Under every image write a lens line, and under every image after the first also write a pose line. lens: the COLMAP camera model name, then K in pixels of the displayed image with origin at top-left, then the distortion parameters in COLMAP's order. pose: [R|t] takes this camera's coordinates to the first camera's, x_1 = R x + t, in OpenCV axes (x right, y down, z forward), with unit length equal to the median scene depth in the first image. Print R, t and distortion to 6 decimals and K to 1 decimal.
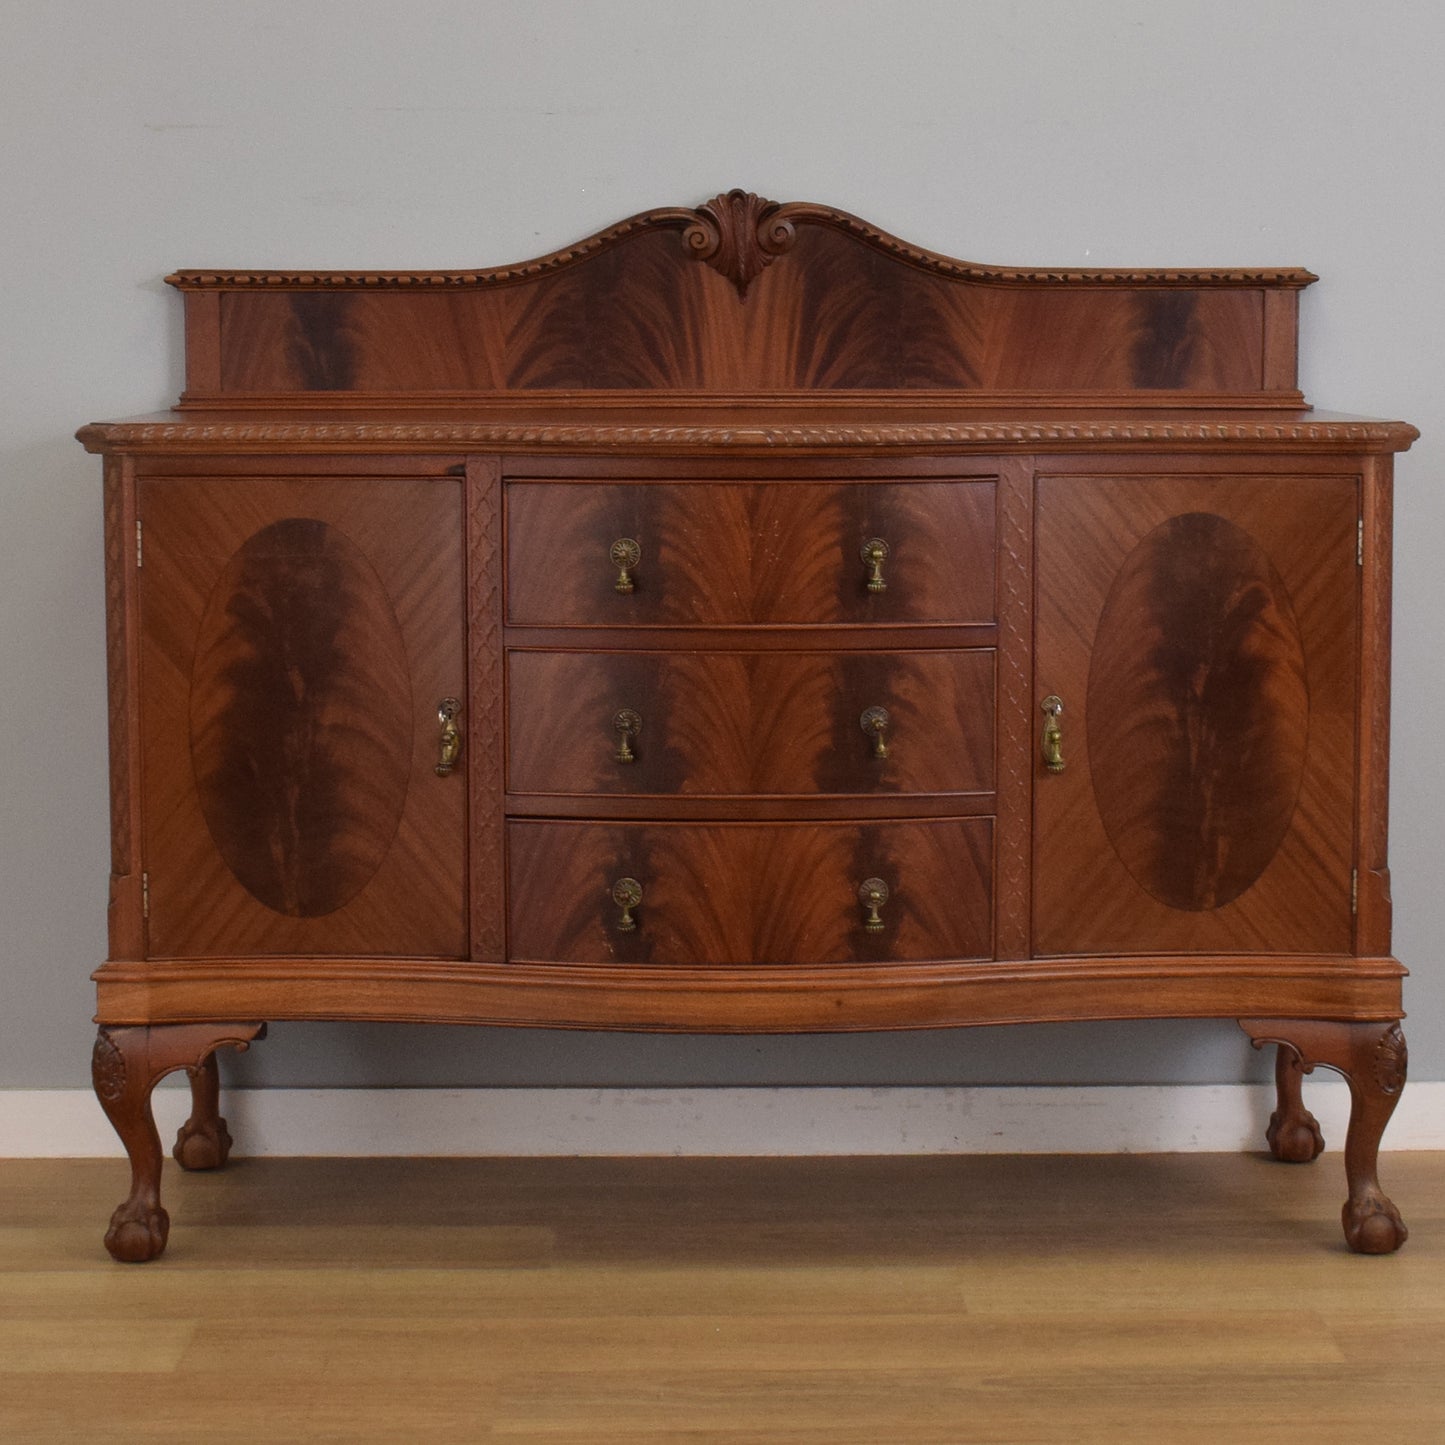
lens RADIAL K [[3280.0, 0, 688.2], [0, 3280.0, 721.9], [0, 0, 1]] dist [-0.060518, -0.249455]
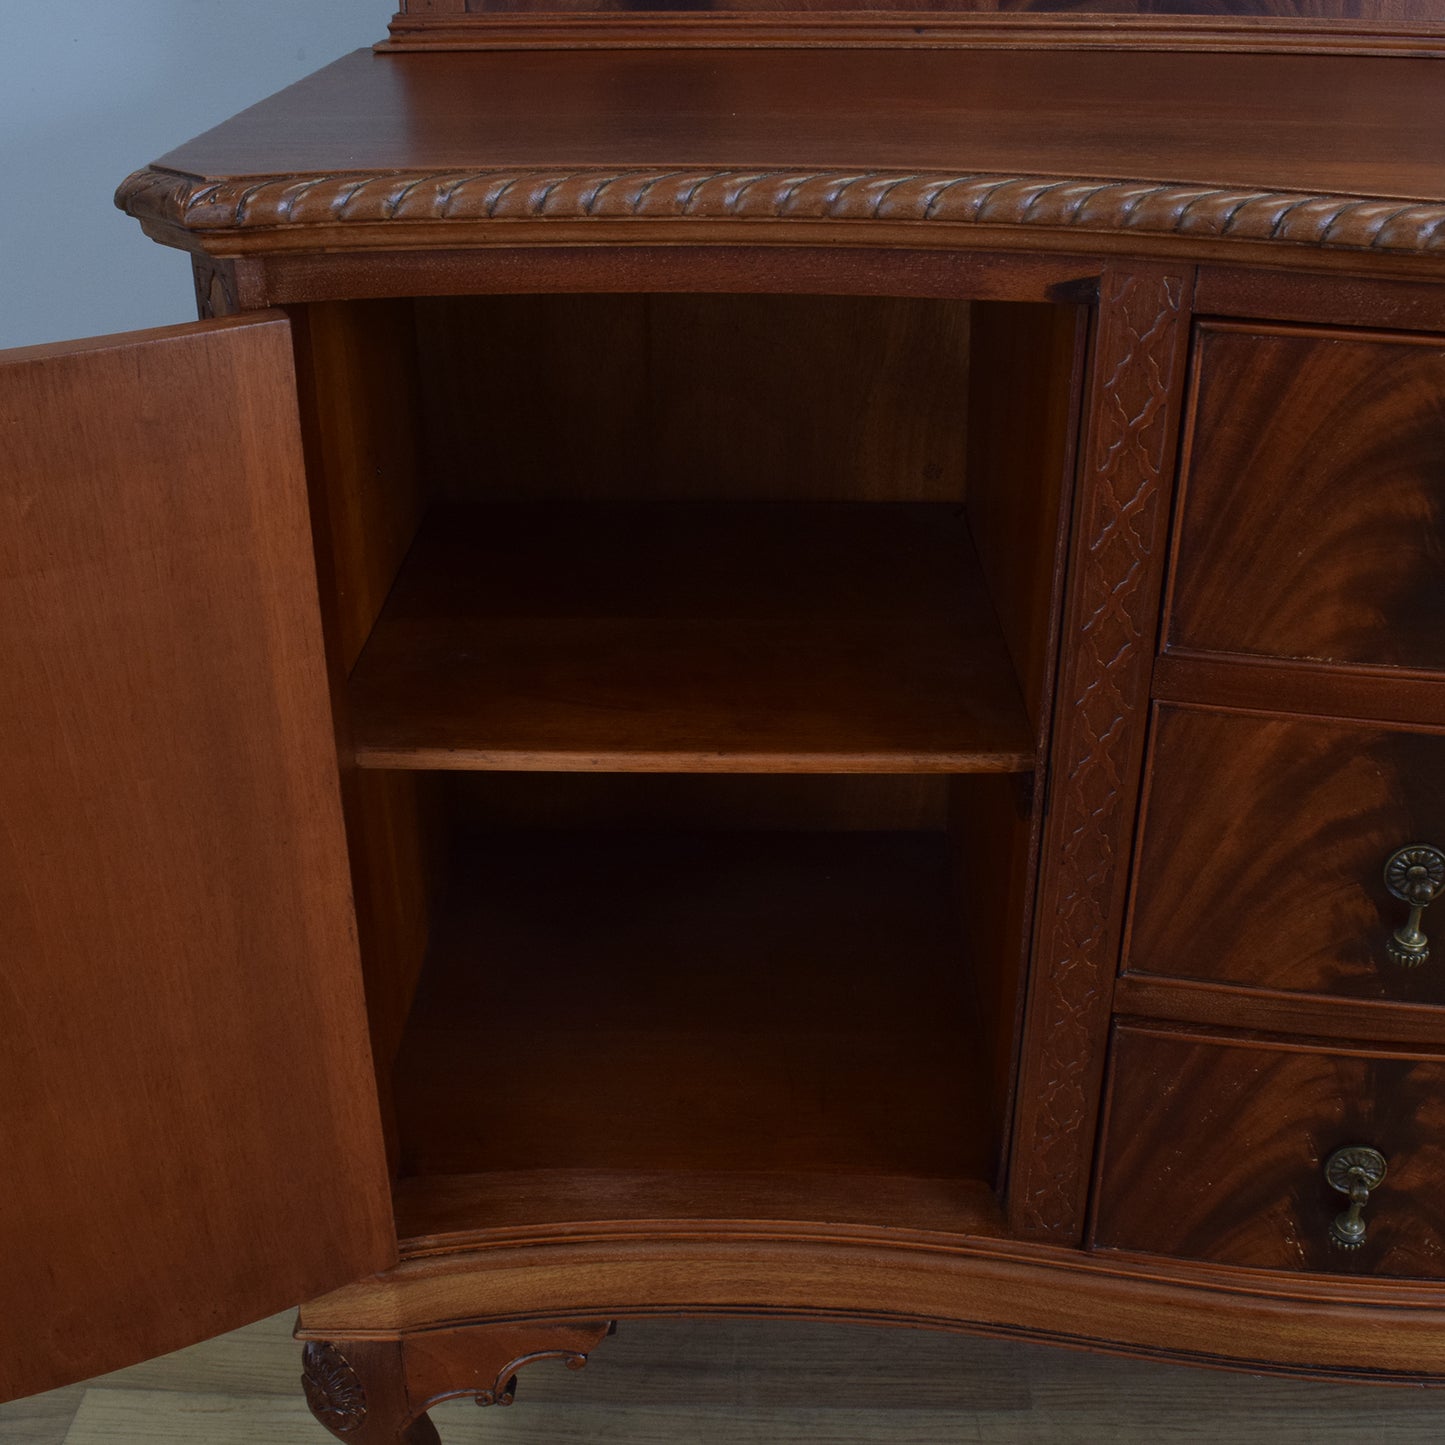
lens RADIAL K [[1745.0, 0, 739.0], [0, 1745.0, 718.2], [0, 0, 1]] dist [-0.081767, -0.008493]
pose [[0.999949, -0.002921, 0.009656, -0.112623], [-0.000578, 0.939002, 0.343911, -0.099496], [-0.010071, -0.343899, 0.938952, 0.774877]]
